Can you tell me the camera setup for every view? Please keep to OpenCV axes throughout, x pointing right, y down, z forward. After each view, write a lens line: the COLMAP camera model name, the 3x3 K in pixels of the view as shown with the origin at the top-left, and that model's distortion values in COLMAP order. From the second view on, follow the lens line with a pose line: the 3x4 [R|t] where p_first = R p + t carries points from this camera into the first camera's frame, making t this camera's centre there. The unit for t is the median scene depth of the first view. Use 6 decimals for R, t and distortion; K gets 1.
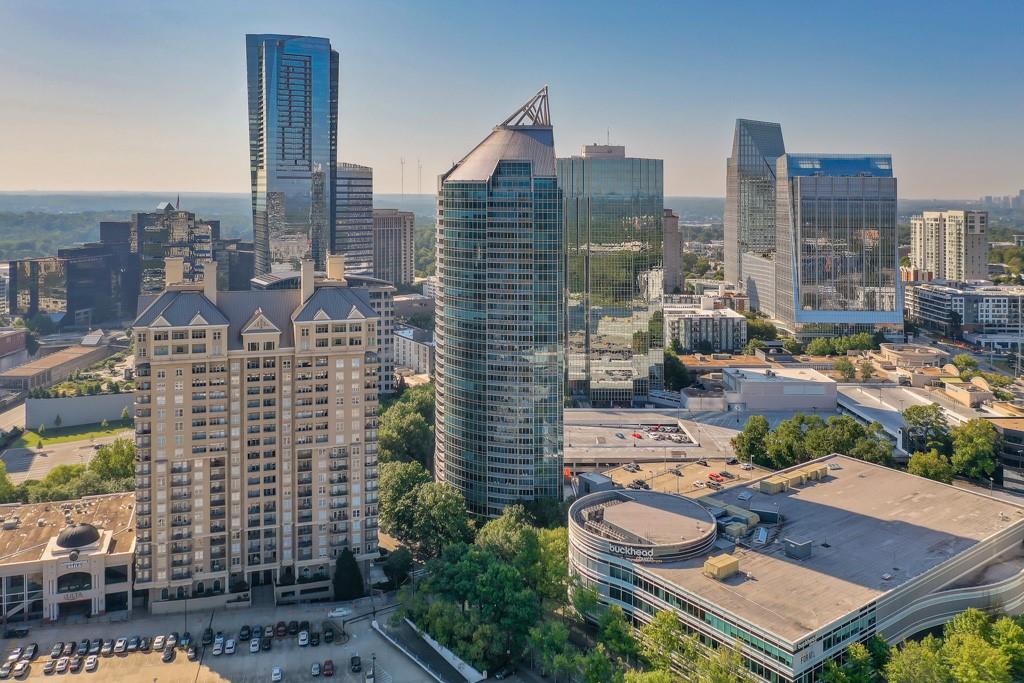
lens RADIAL K [[835.0, 0, 511.9], [0, 835.0, 321.1], [0, 0, 1]] dist [-0.014487, -0.008081]
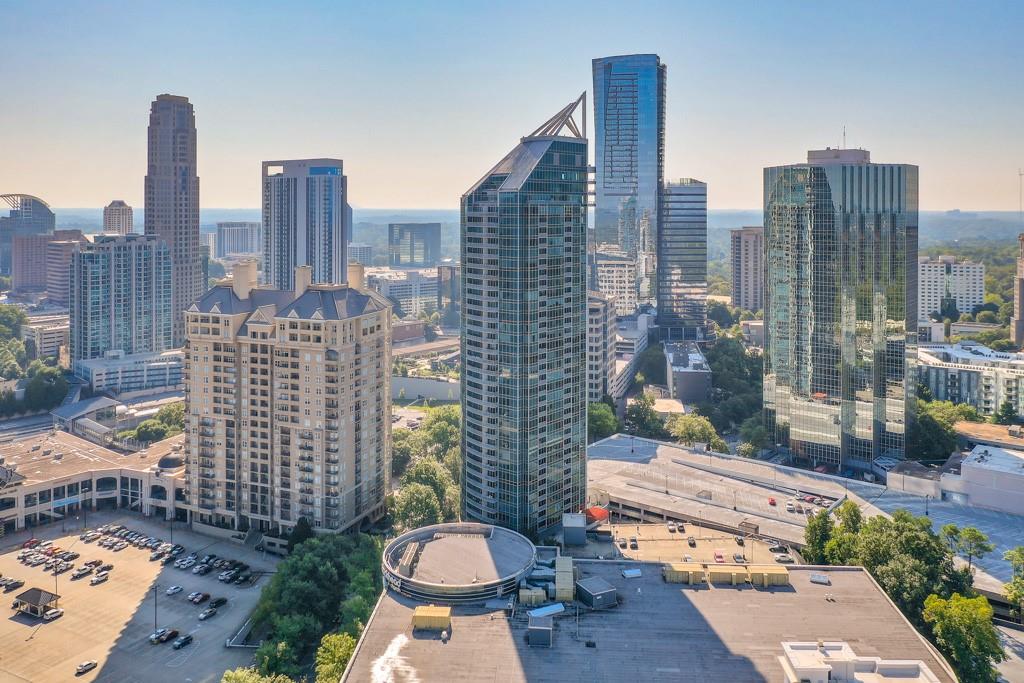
lens RADIAL K [[849.6, 0, 512.0], [0, 849.6, 341.5], [0, 0, 1]] dist [-0.020071, -0.000857]
pose [[0.745979, 0.094896, -0.659173, 0.775946], [-0.095026, 0.994835, 0.035678, -0.039058], [0.659155, 0.036023, 0.751144, 0.306799]]
